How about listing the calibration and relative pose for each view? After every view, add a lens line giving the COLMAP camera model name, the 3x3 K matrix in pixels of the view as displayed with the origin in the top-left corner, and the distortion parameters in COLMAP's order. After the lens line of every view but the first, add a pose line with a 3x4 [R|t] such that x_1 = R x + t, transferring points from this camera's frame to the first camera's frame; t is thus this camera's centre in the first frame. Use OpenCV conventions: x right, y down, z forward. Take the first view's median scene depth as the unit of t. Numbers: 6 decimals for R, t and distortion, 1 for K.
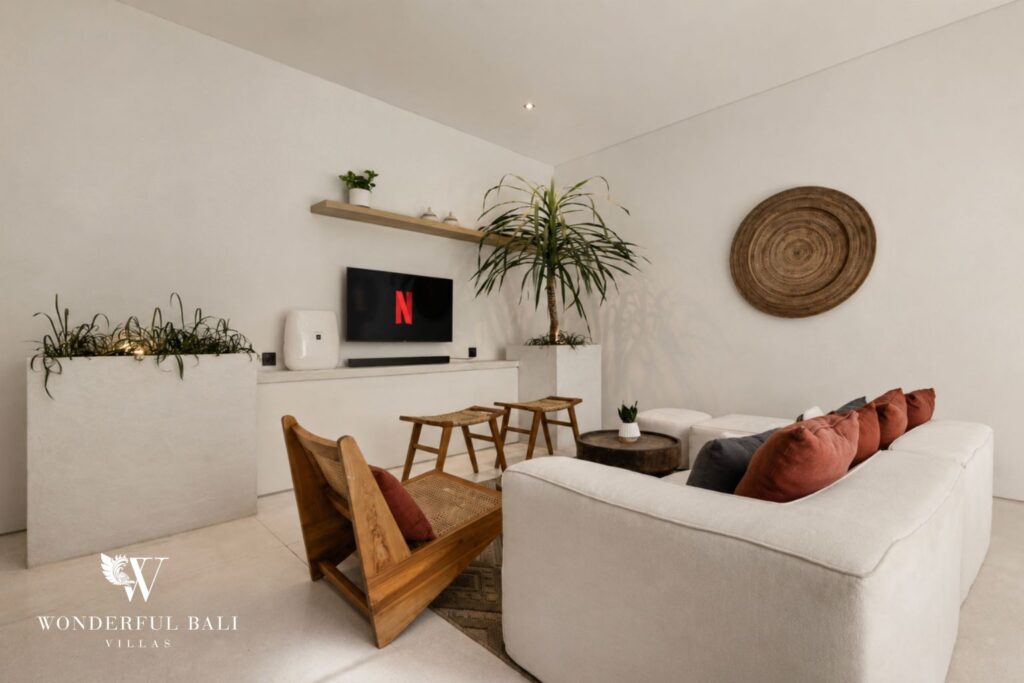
lens RADIAL K [[485.7, 0, 463.6], [0, 485.7, 341.2], [0, 0, 1]] dist [-0.001421, -0.000160]
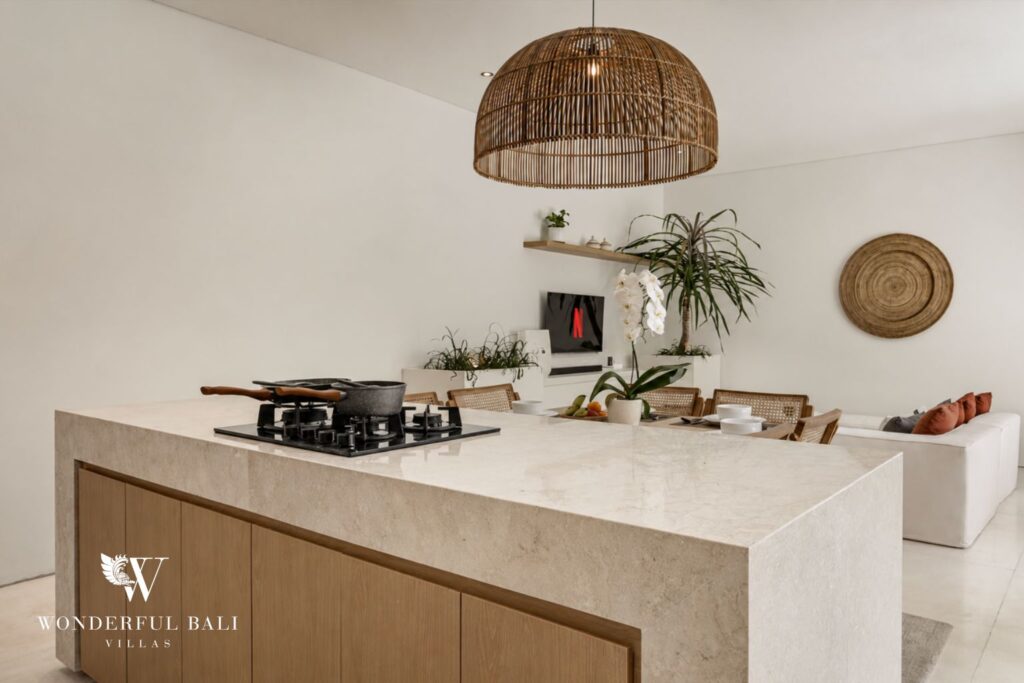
lens RADIAL K [[613.9, 0, 512.0], [0, 613.9, 341.5], [0, 0, 1]] dist [-0.002196, -0.001278]
pose [[0.994596, 0.011016, 0.103236, -0.463852], [-0.012008, 0.999887, 0.008994, -0.041157], [-0.103125, -0.010185, 0.994616, -0.483857]]
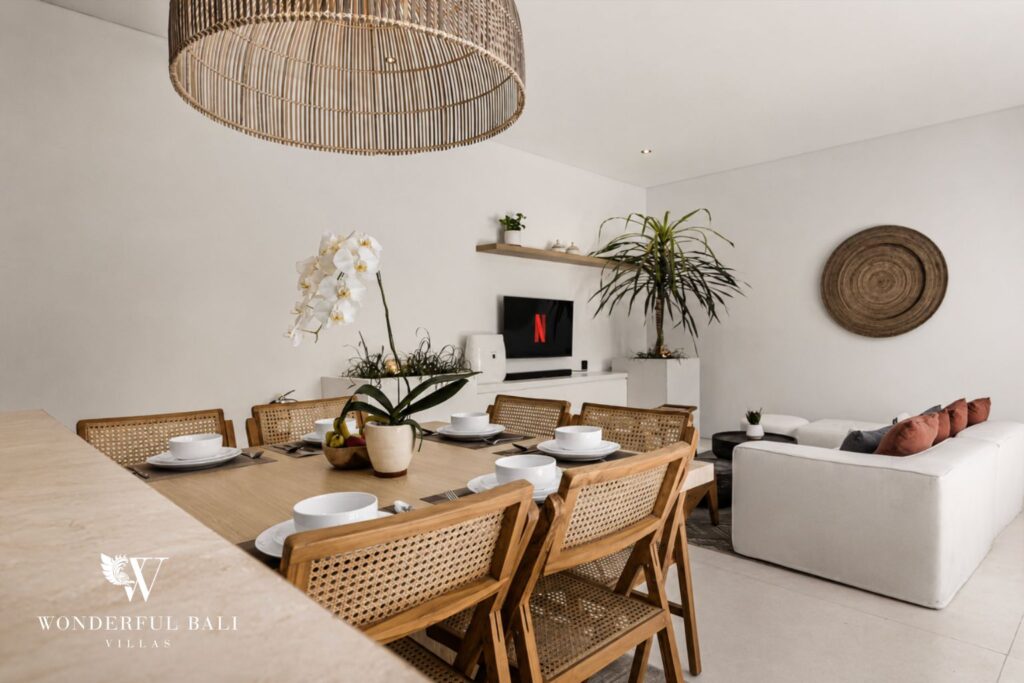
lens RADIAL K [[538.2, 0, 493.3], [0, 538.2, 347.5], [0, 0, 1]] dist [-0.002905, -0.000474]
pose [[0.999990, -0.003474, 0.002671, -0.257492], [0.003454, 0.999965, 0.007680, -0.036581], [-0.002698, -0.007671, 0.999967, -0.301794]]
